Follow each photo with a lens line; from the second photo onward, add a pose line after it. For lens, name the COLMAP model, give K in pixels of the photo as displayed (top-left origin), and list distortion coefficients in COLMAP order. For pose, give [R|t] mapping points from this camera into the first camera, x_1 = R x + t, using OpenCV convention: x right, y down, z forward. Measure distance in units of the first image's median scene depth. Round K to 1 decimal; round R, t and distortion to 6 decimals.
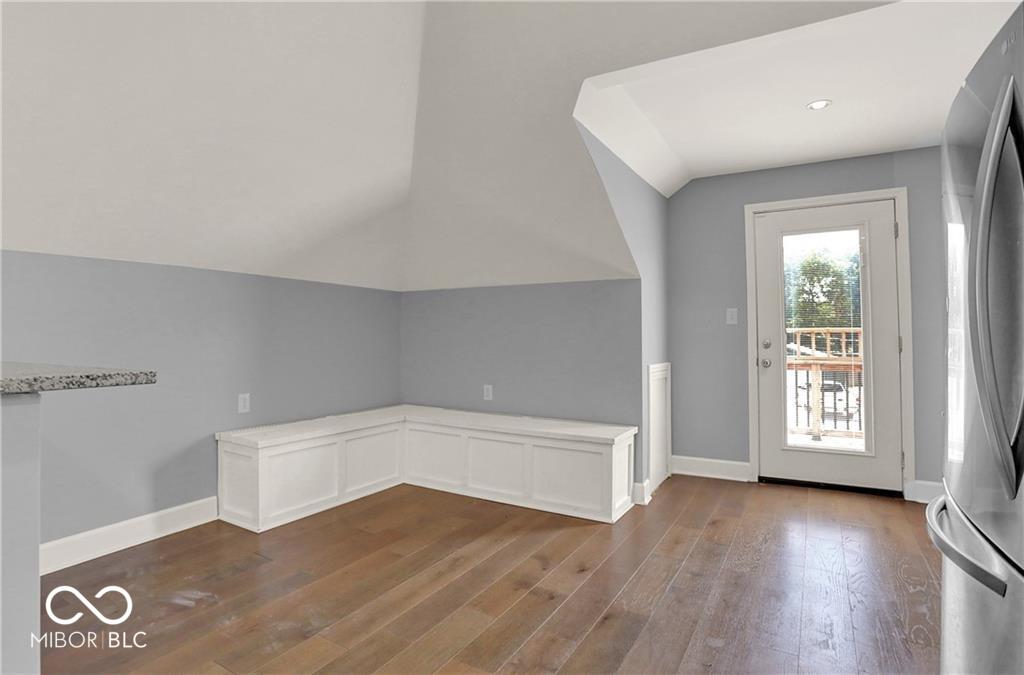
lens RADIAL K [[515.1, 0, 513.5], [0, 515.1, 328.2], [0, 0, 1]] dist [-0.045356, 0.000356]
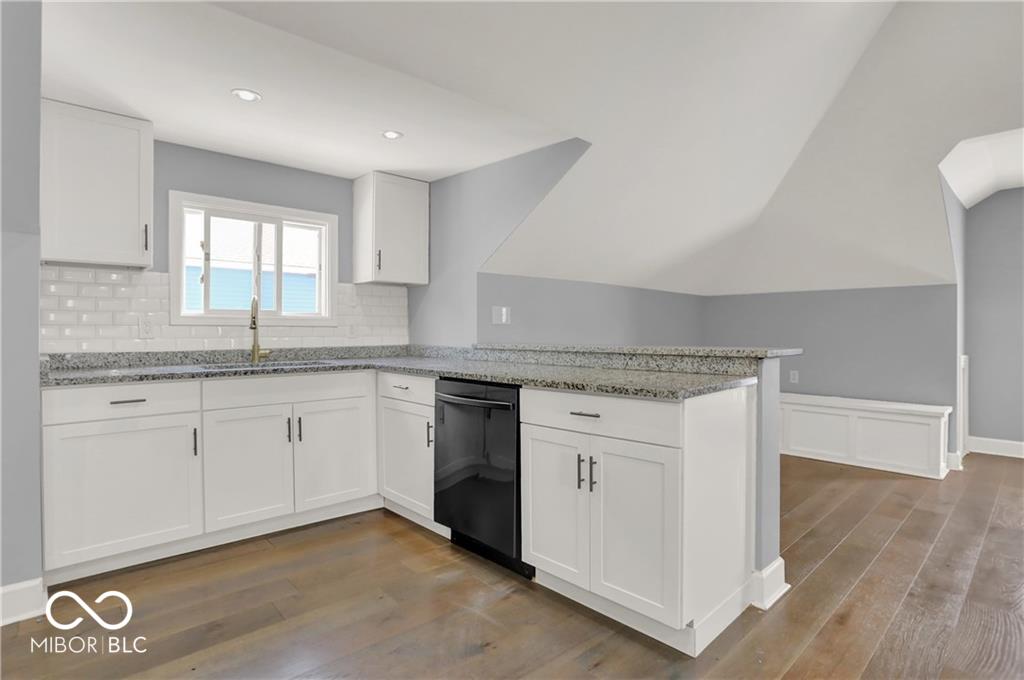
lens RADIAL K [[532.2, 0, 497.7], [0, 532.2, 339.7], [0, 0, 1]] dist [-0.059171, 0.036975]
pose [[0.961919, 0.007451, -0.273233, -0.456647], [0.002428, 0.999356, 0.035800, -0.012249], [0.273323, -0.035100, 0.961282, -0.467151]]
